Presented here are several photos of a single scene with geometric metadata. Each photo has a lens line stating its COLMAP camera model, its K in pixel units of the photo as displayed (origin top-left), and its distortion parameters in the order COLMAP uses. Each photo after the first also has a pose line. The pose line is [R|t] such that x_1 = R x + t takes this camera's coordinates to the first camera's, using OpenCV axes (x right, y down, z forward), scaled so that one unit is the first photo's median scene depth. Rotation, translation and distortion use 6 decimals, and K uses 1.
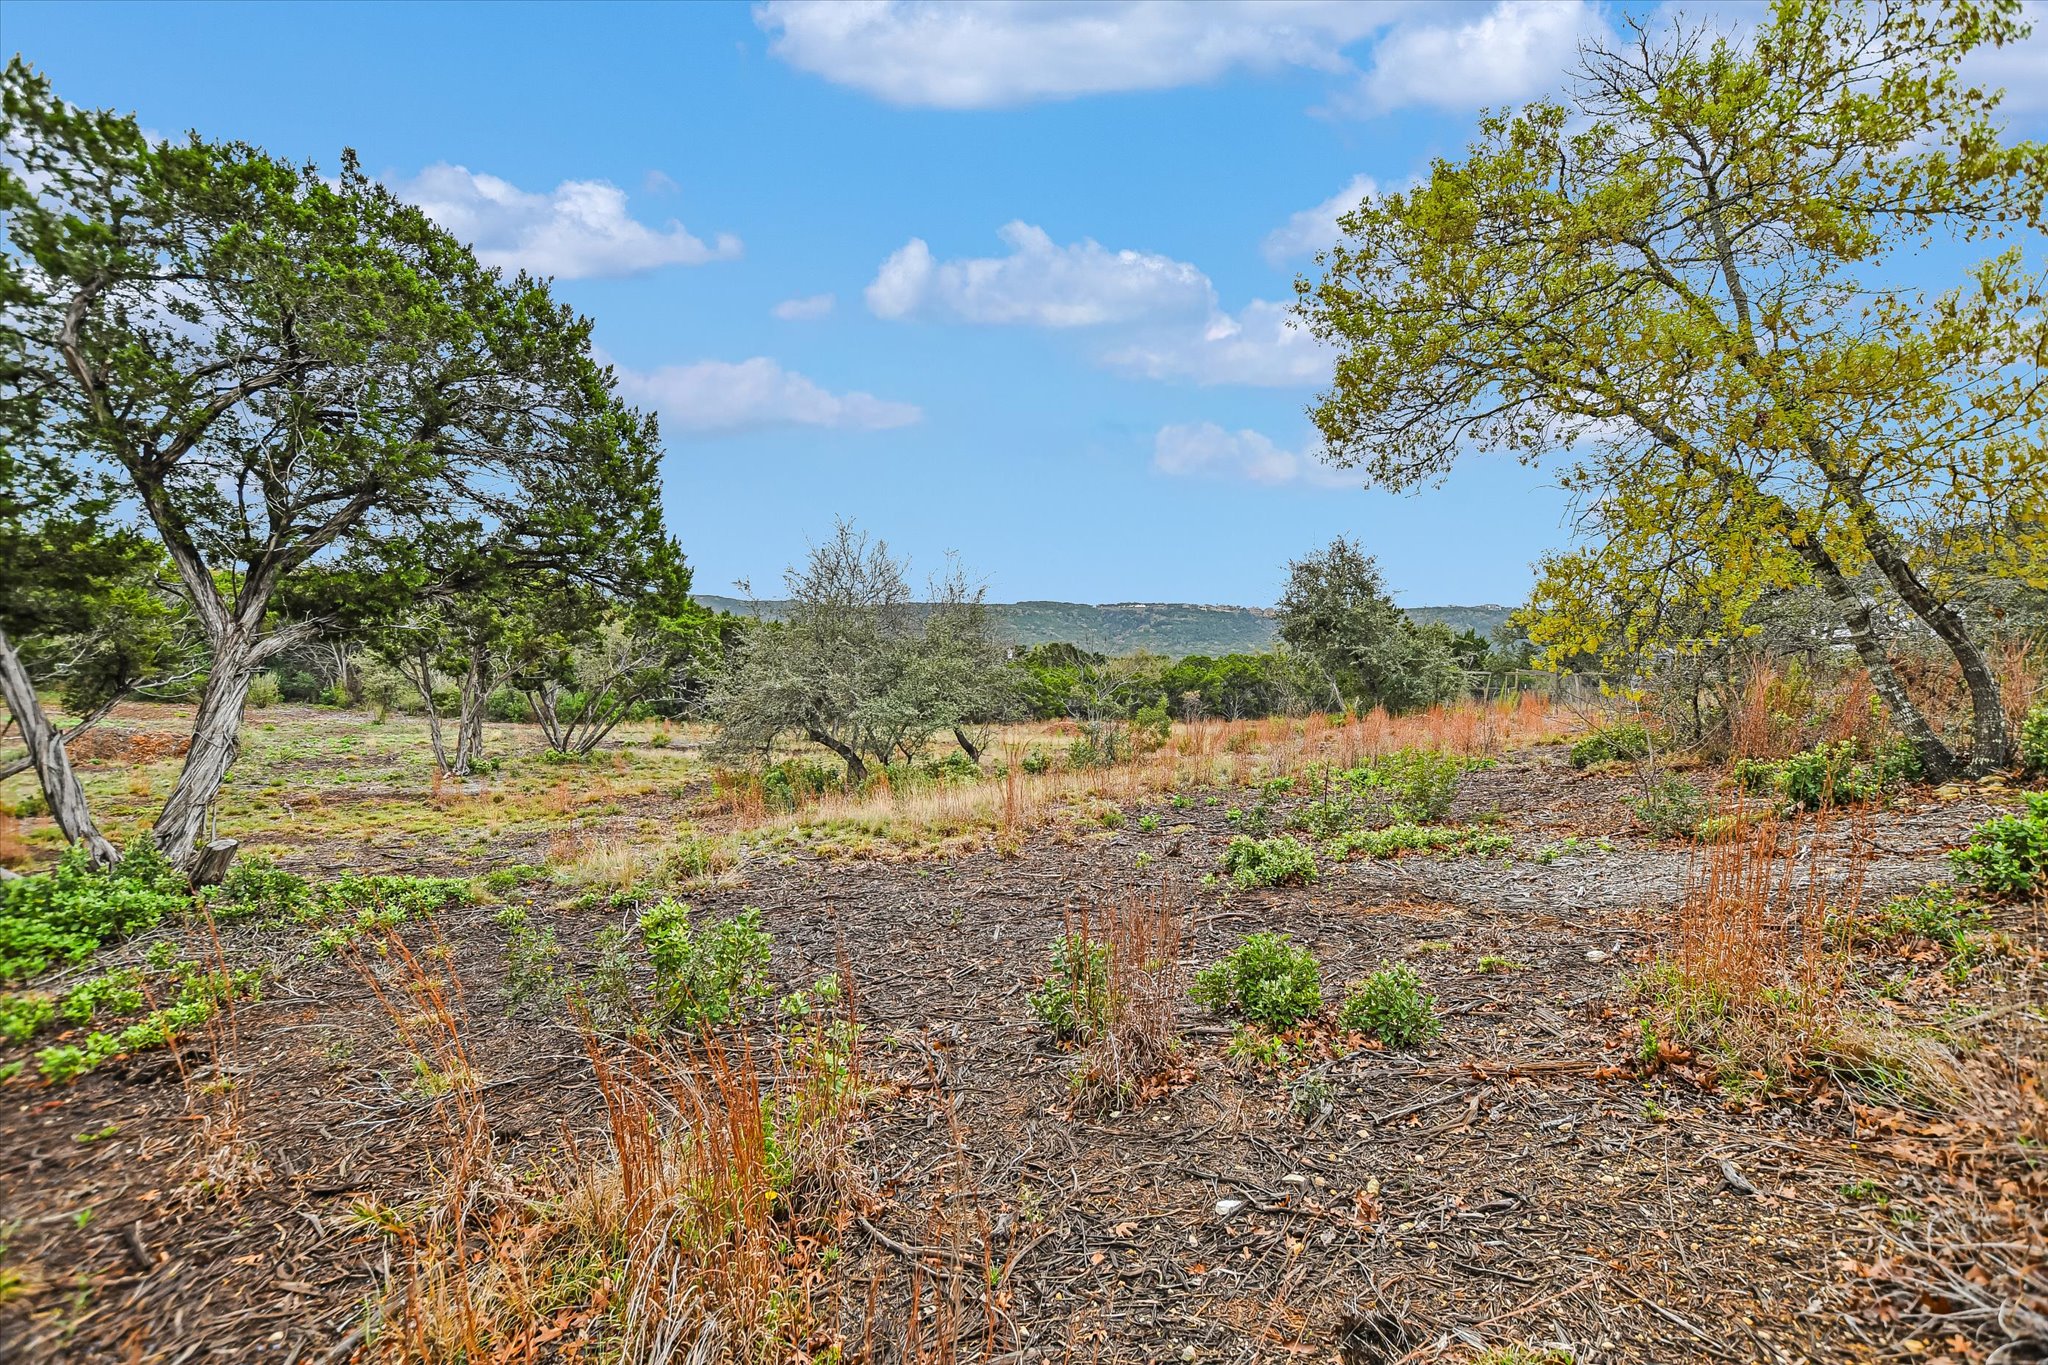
lens RADIAL K [[904.4, 0, 1011.7], [0, 904.4, 690.3], [0, 0, 1]] dist [-0.038123, 0.007437]
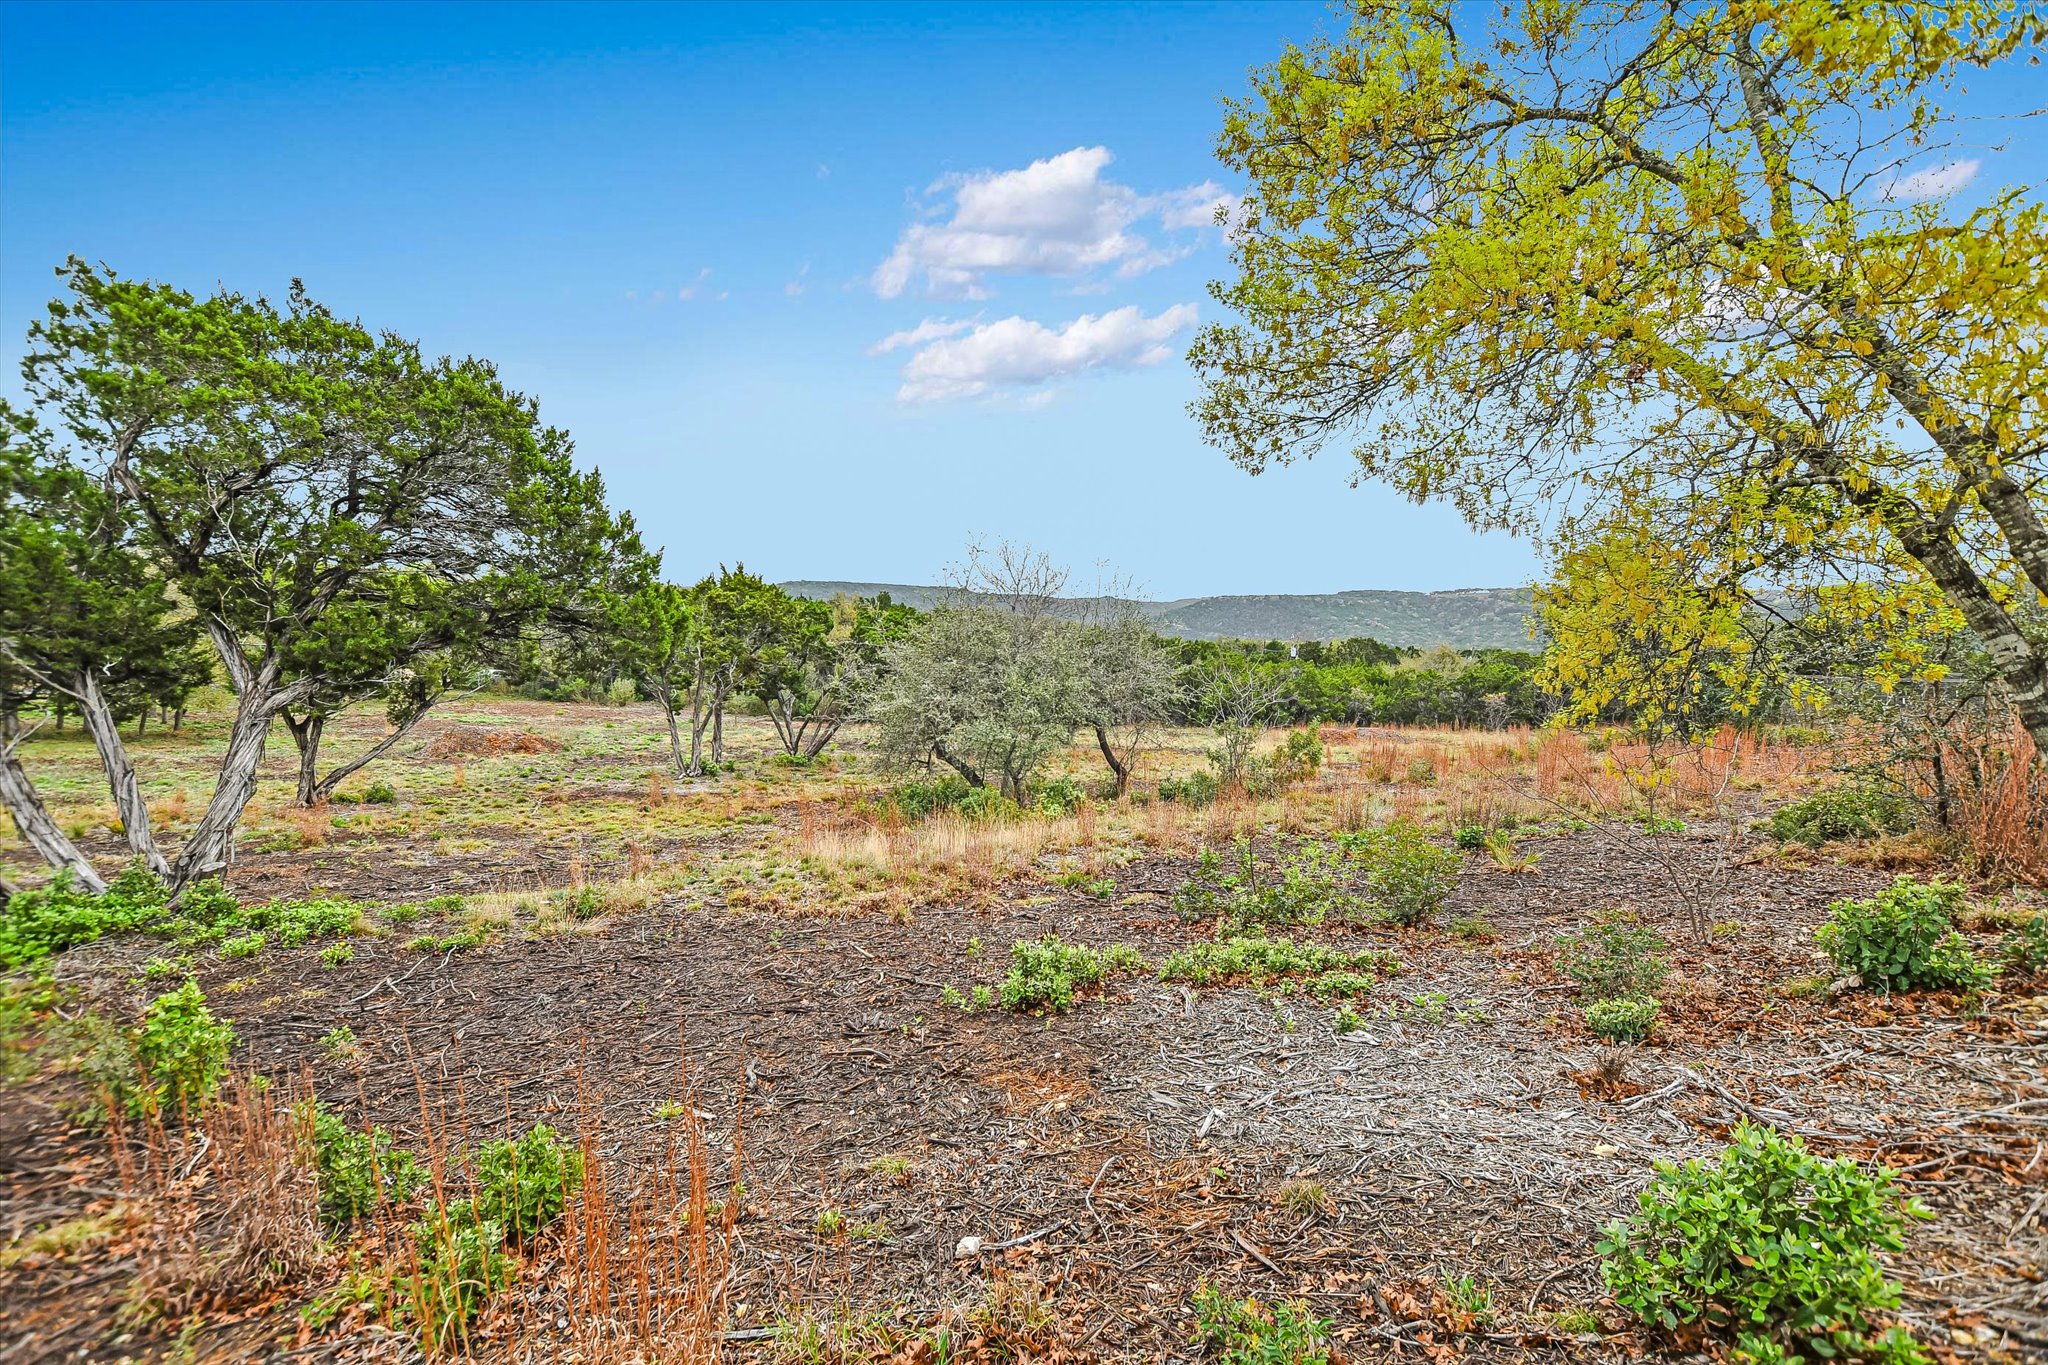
lens RADIAL K [[900.9, 0, 1014.5], [0, 900.9, 688.4], [0, 0, 1]] dist [-0.025590, 0.001355]
pose [[0.939852, 0.001468, -0.341577, 0.545580], [0.000037, 0.999990, 0.004400, -0.075195], [0.341581, -0.004148, 0.939843, 0.219999]]
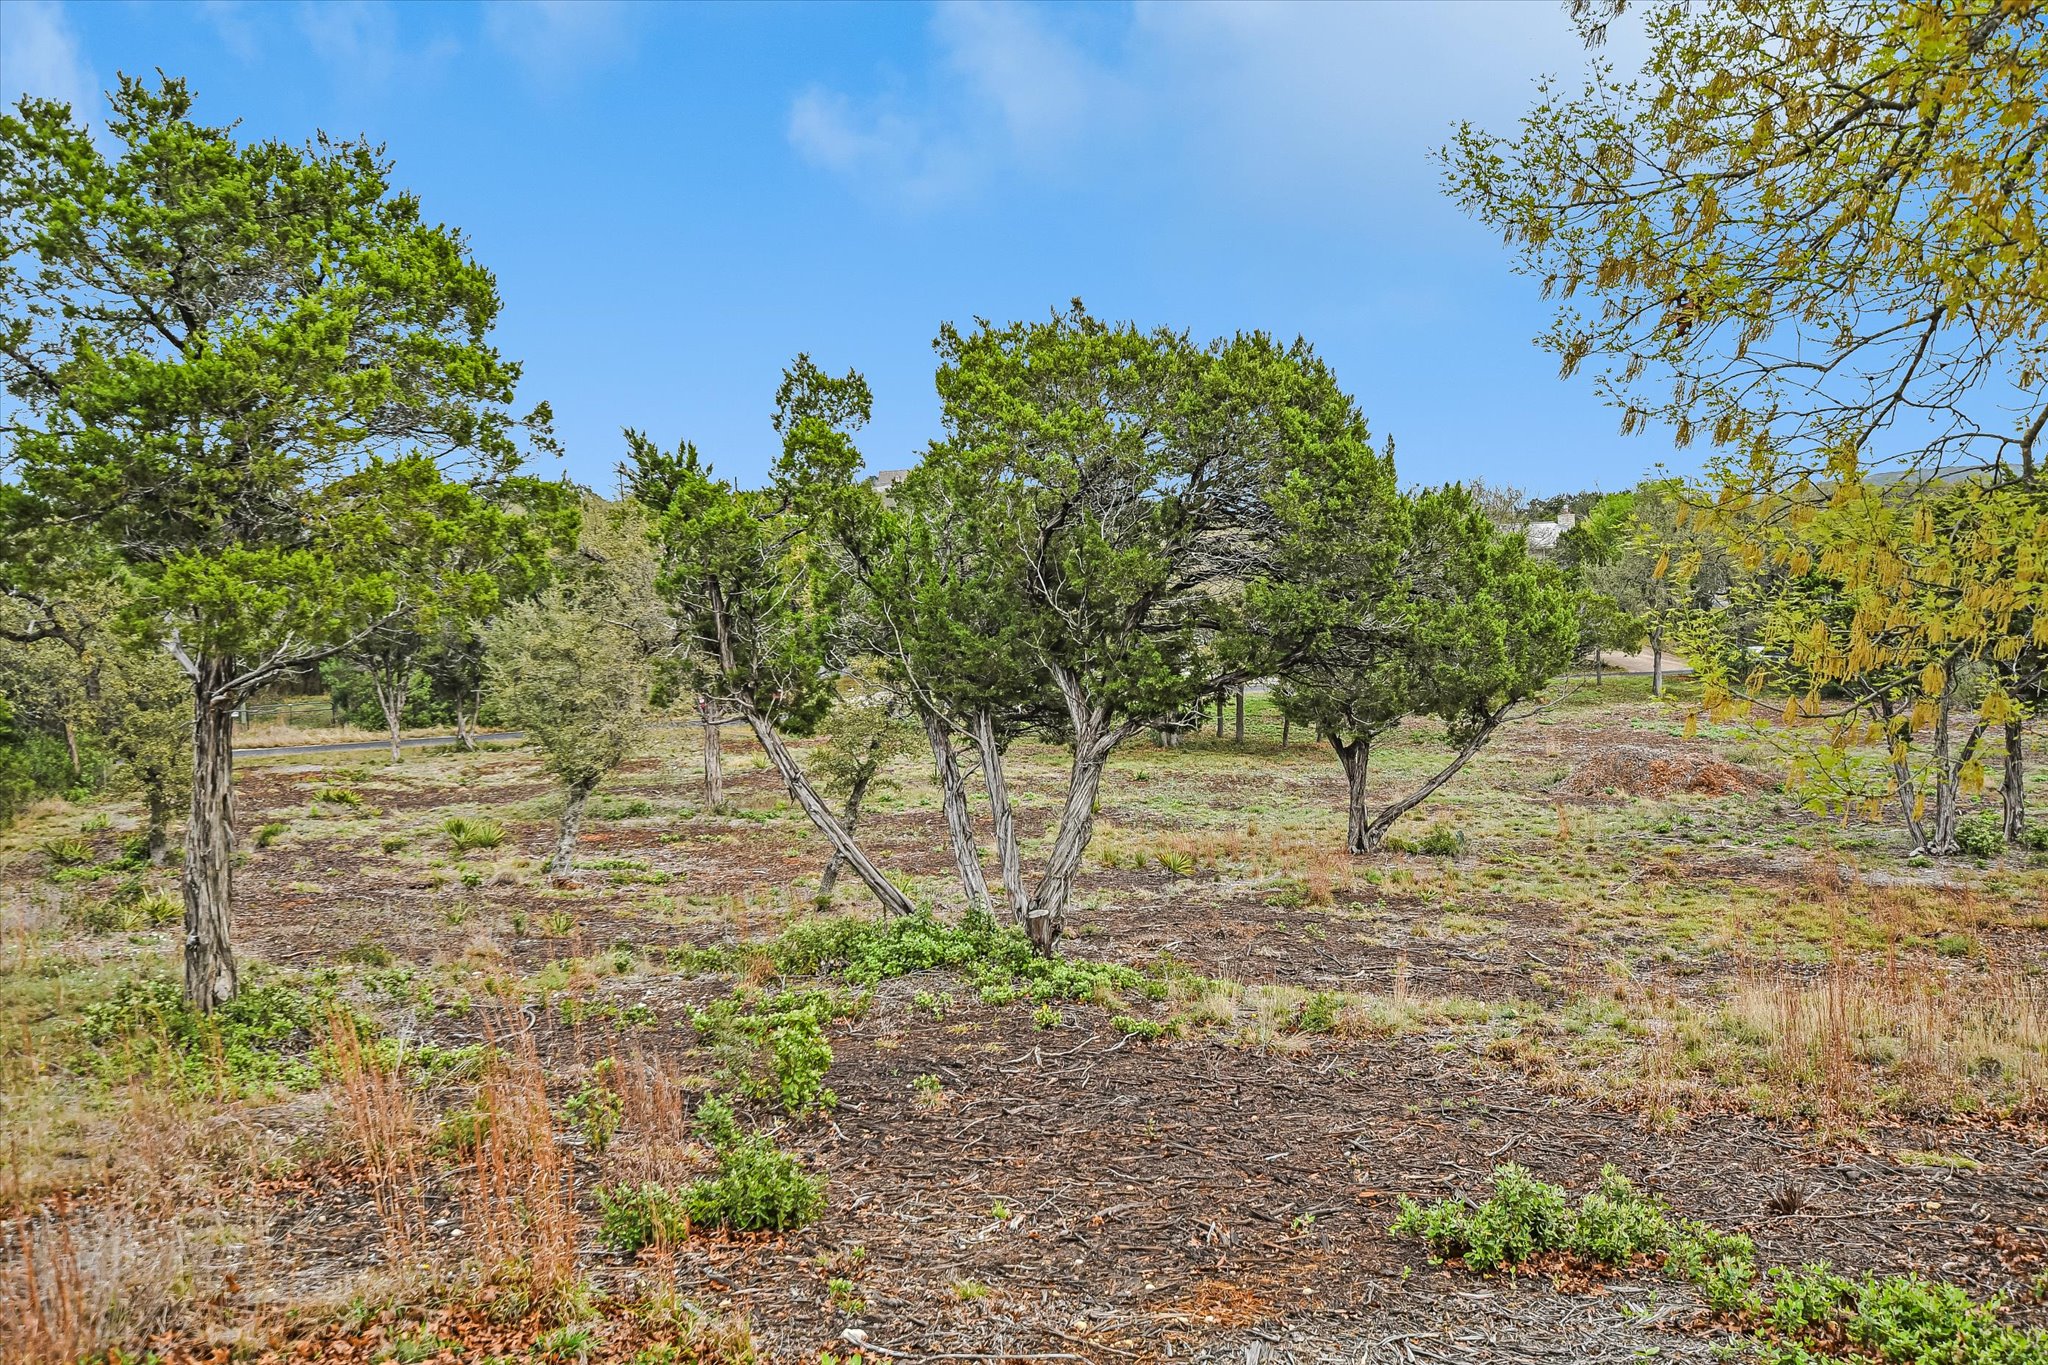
lens RADIAL K [[1584.4, 0, 1024.0], [0, 1584.4, 682.5], [0, 0, 1]] dist [0.001864, 0.002813]
pose [[0.207980, 0.001058, -0.978132, 1.174675], [0.018375, 0.999819, 0.004989, -0.147519], [0.977960, -0.019010, 0.207923, 0.511552]]
